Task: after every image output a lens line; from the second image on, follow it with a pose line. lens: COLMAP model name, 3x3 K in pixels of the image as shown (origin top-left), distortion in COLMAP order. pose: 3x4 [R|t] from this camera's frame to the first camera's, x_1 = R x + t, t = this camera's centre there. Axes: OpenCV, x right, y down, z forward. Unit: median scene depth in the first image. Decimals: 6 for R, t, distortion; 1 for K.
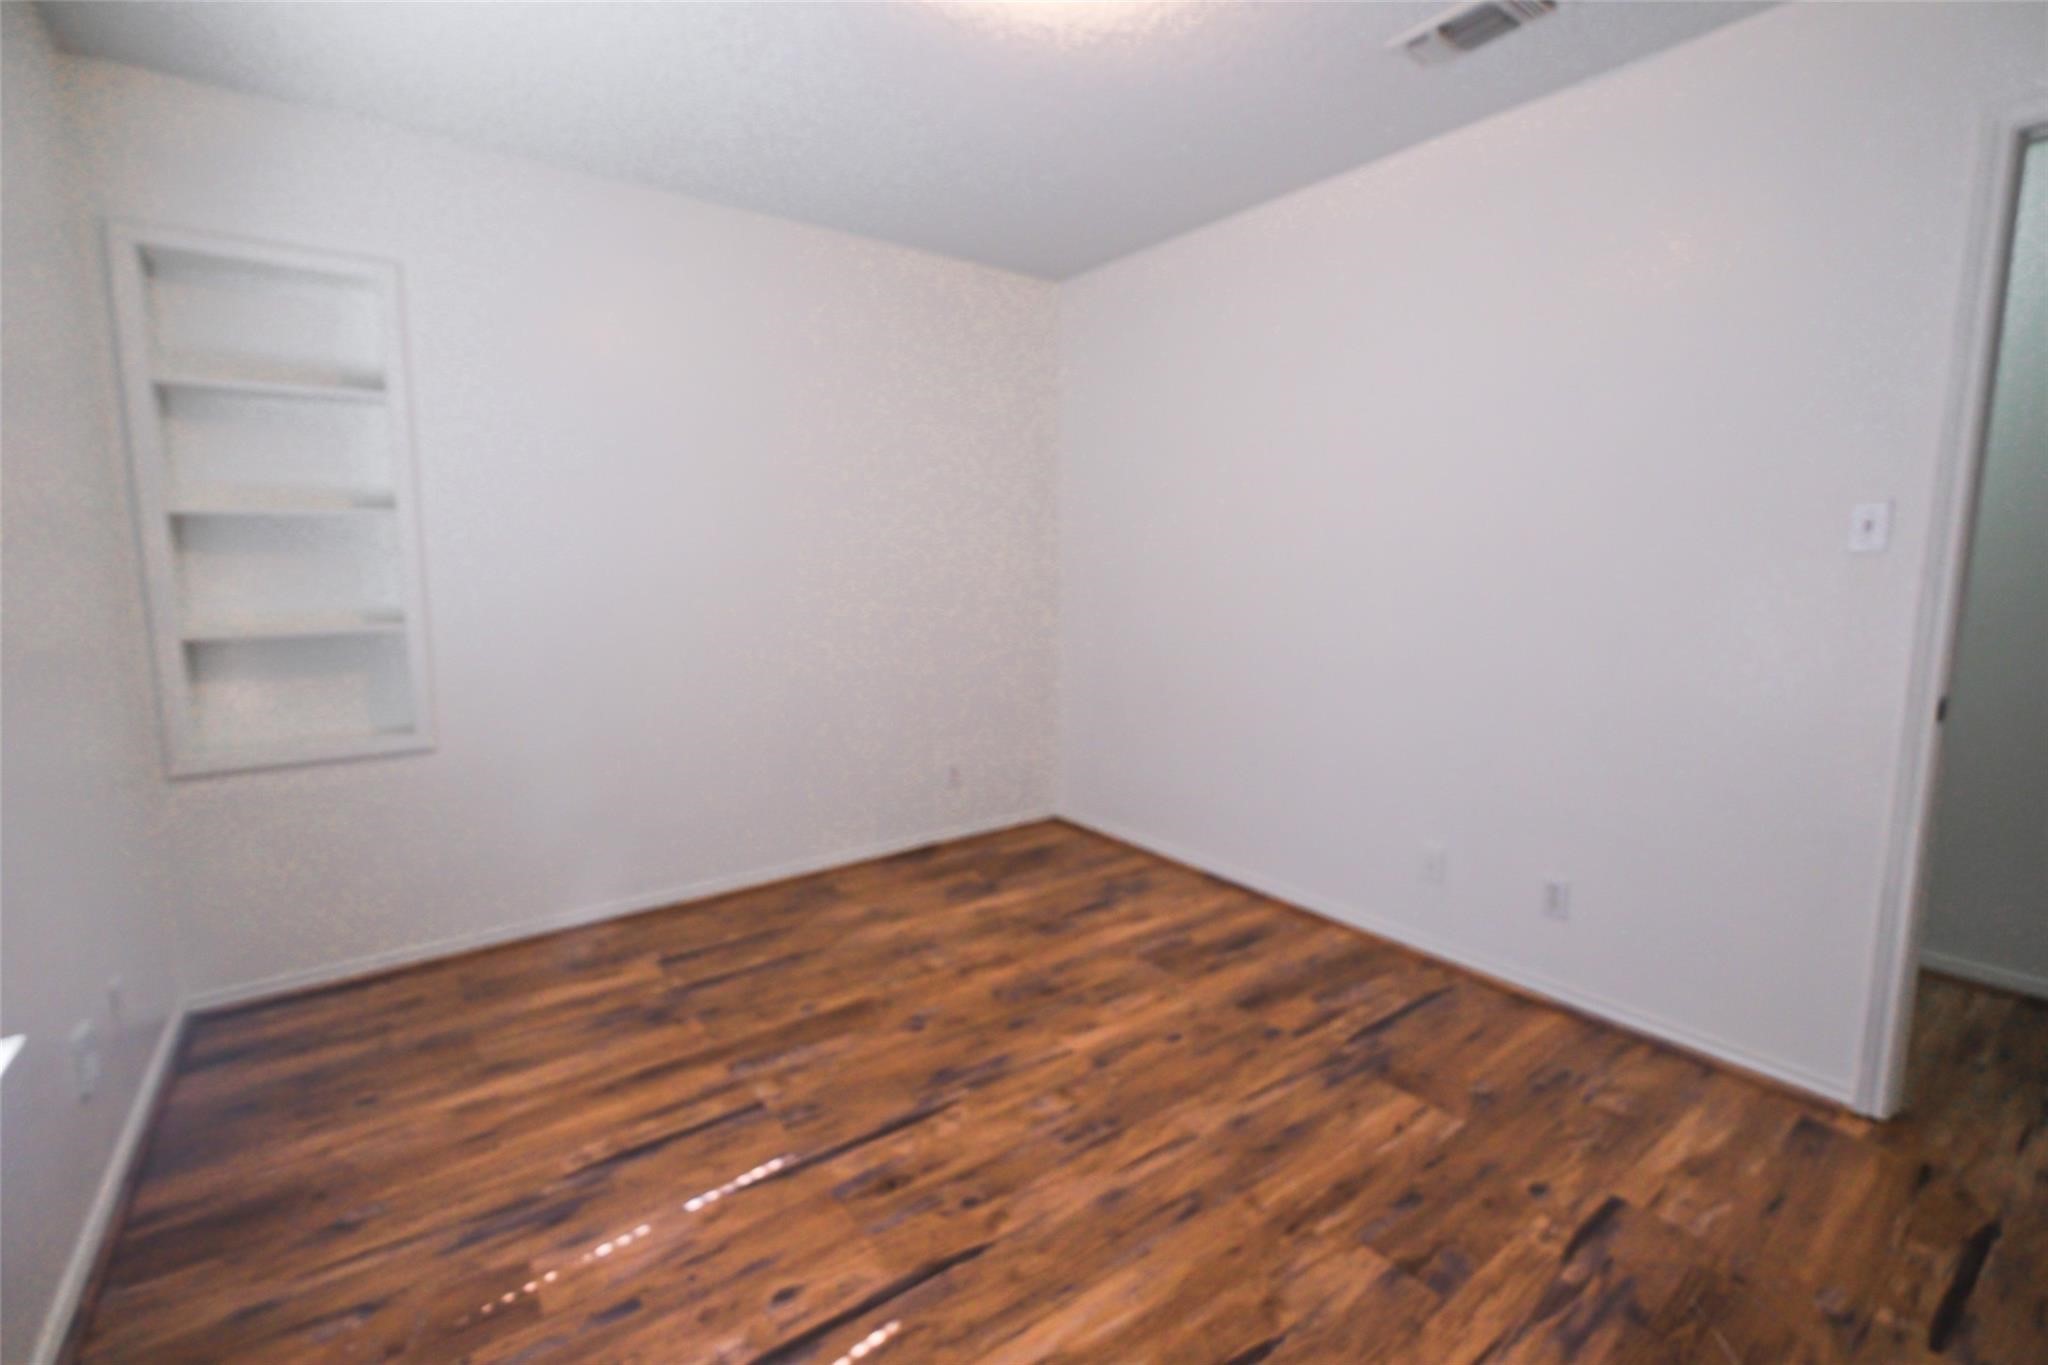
lens RADIAL K [[887.4, 0, 1028.0], [0, 887.4, 671.6], [0, 0, 1]] dist [0.000148, -0.000247]
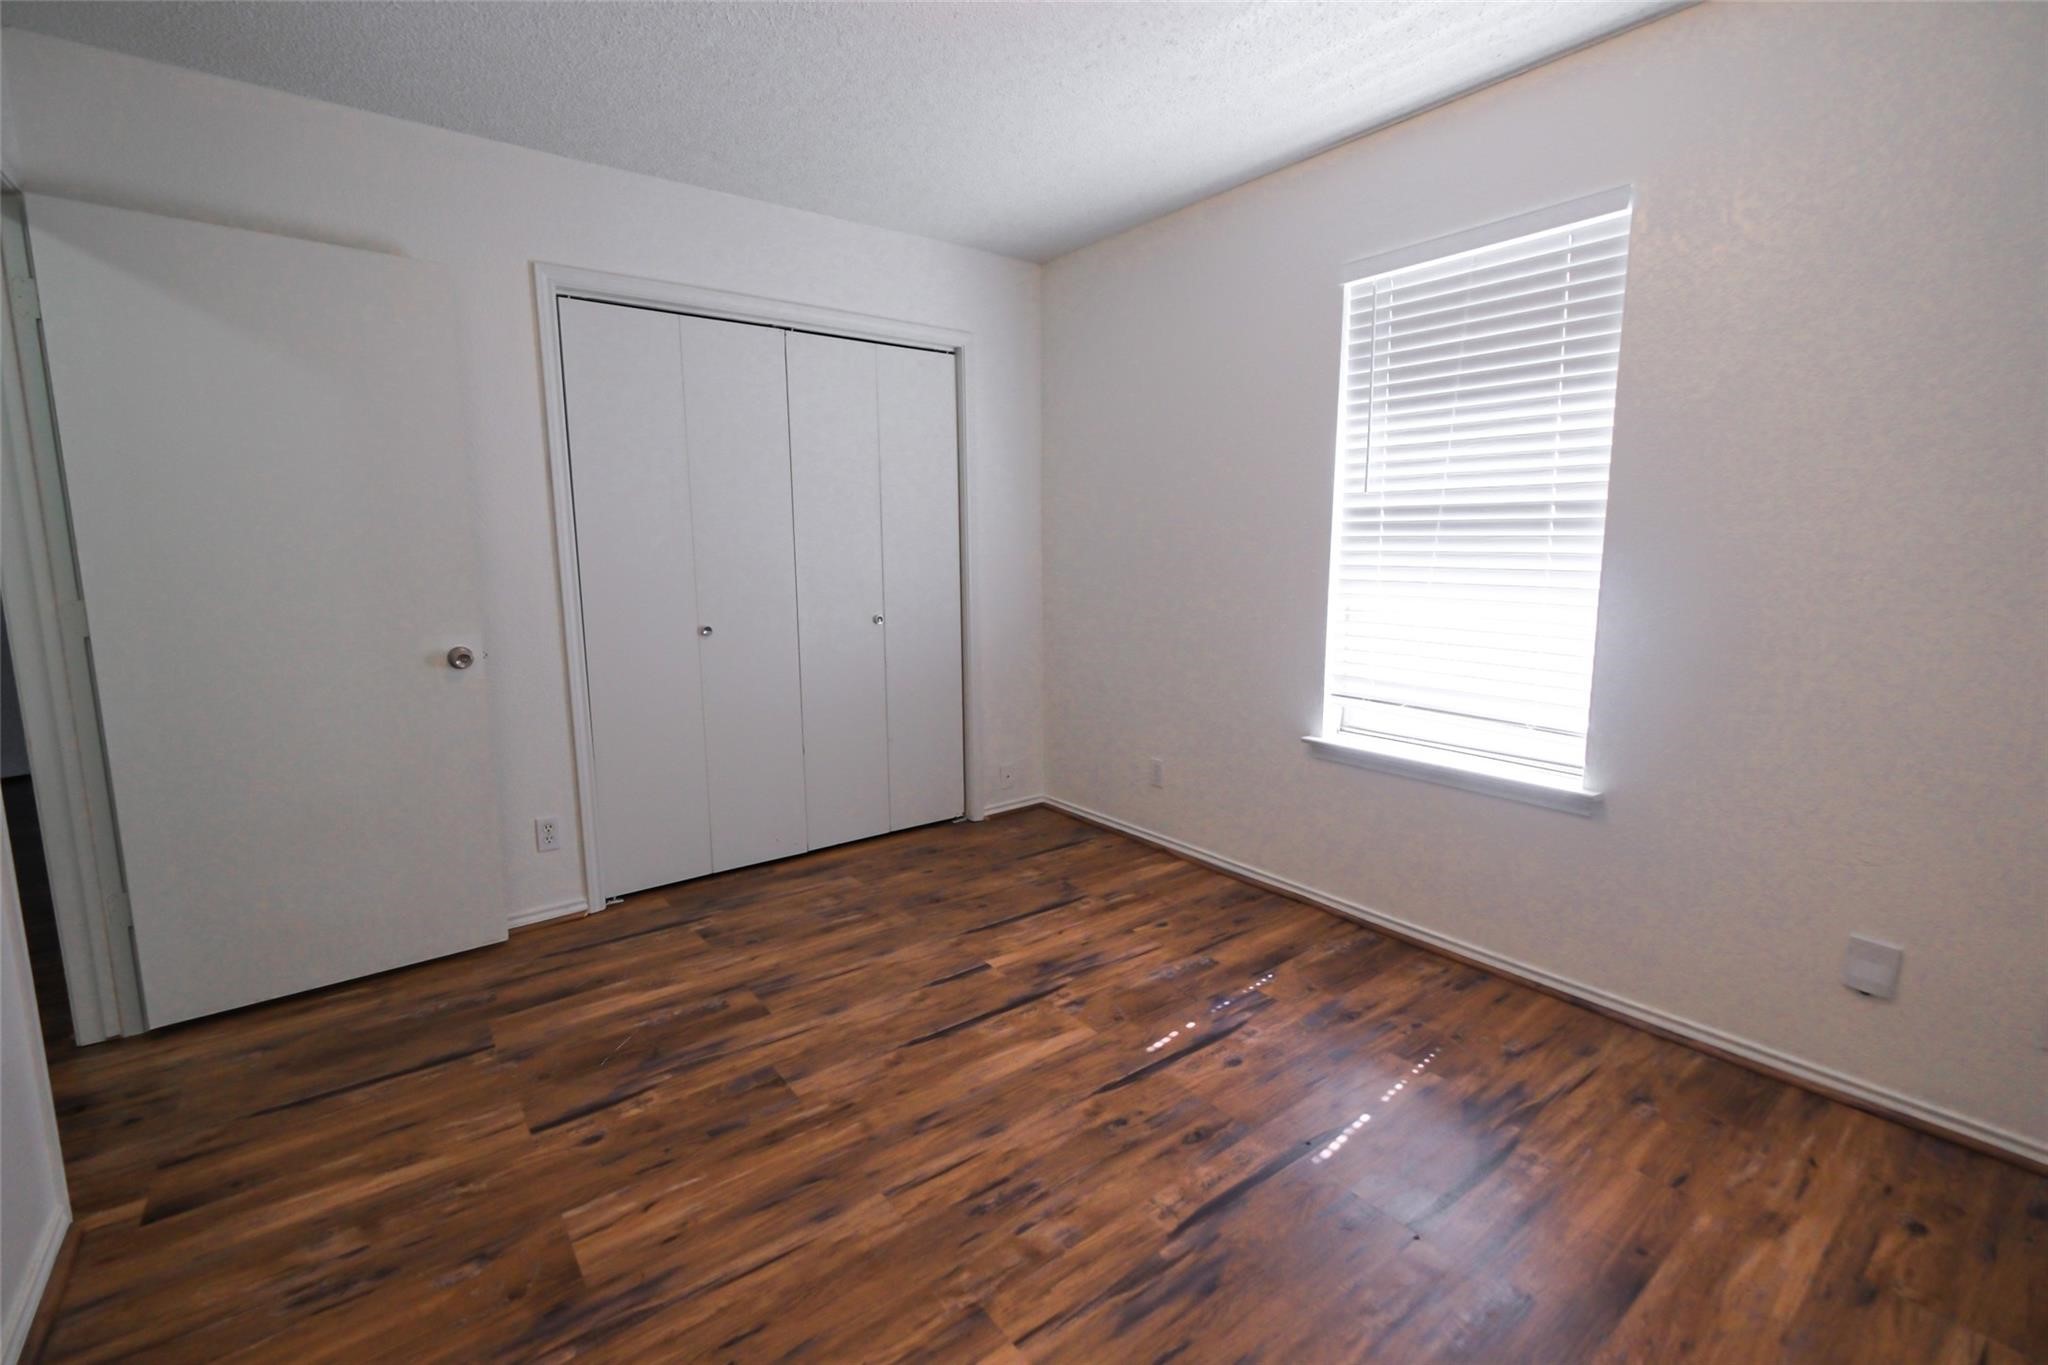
lens RADIAL K [[887.4, 0, 1028.0], [0, 887.4, 671.6], [0, 0, 1]] dist [0.000148, -0.000247]
pose [[-0.999872, 0.008412, -0.013634, 0.060983], [0.004453, 0.963442, 0.267881, -0.244611], [0.015389, 0.267786, -0.963355, 1.897821]]
